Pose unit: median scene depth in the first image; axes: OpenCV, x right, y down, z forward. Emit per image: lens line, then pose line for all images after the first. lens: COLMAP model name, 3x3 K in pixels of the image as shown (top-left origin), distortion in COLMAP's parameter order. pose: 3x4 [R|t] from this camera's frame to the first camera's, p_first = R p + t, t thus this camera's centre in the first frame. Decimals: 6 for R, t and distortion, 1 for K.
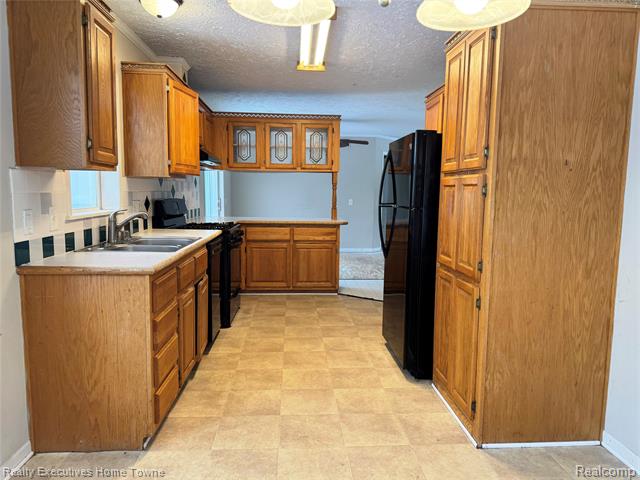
lens RADIAL K [[452.4, 0, 319.6], [0, 452.4, 242.7], [0, 0, 1]] dist [0.088678, -0.105133]
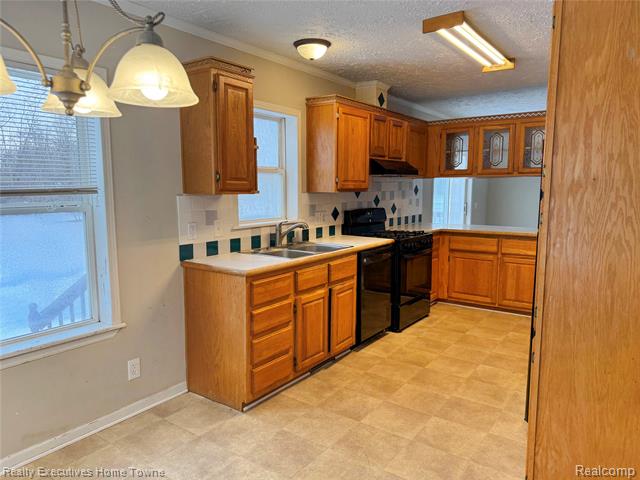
lens RADIAL K [[452.4, 0, 319.6], [0, 452.4, 242.7], [0, 0, 1]] dist [0.088678, -0.105133]
pose [[0.775748, 0.065688, -0.627615, 0.456235], [-0.061623, 0.997699, 0.028255, -0.057690], [0.628027, 0.016756, 0.778011, 0.106713]]
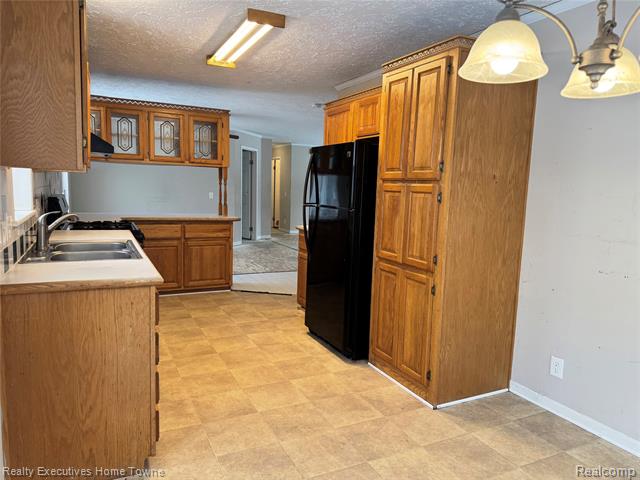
lens RADIAL K [[452.4, 0, 319.6], [0, 452.4, 242.7], [0, 0, 1]] dist [0.088678, -0.105133]
pose [[0.921071, -0.029937, 0.388242, -0.330253], [0.021546, 0.999431, 0.025948, -0.026849], [-0.388798, -0.015535, 0.921192, 0.004214]]
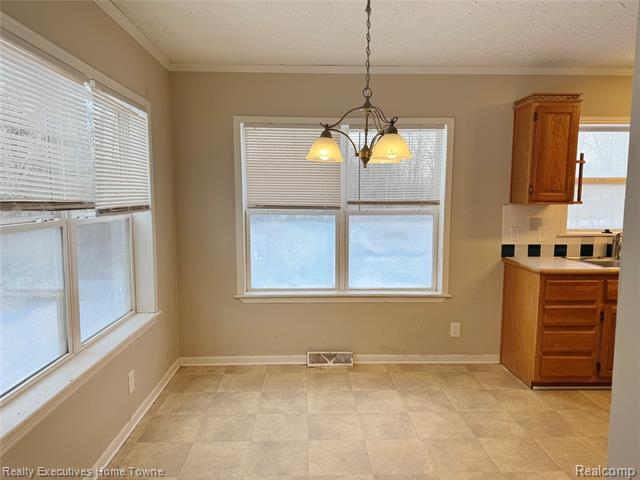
lens RADIAL K [[452.4, 0, 319.6], [0, 452.4, 242.7], [0, 0, 1]] dist [0.088678, -0.105133]
pose [[-0.021711, 0.093355, -0.995396, 0.897761], [-0.116939, 0.988560, 0.095264, -0.072468], [0.992902, 0.118468, -0.010546, 0.216352]]
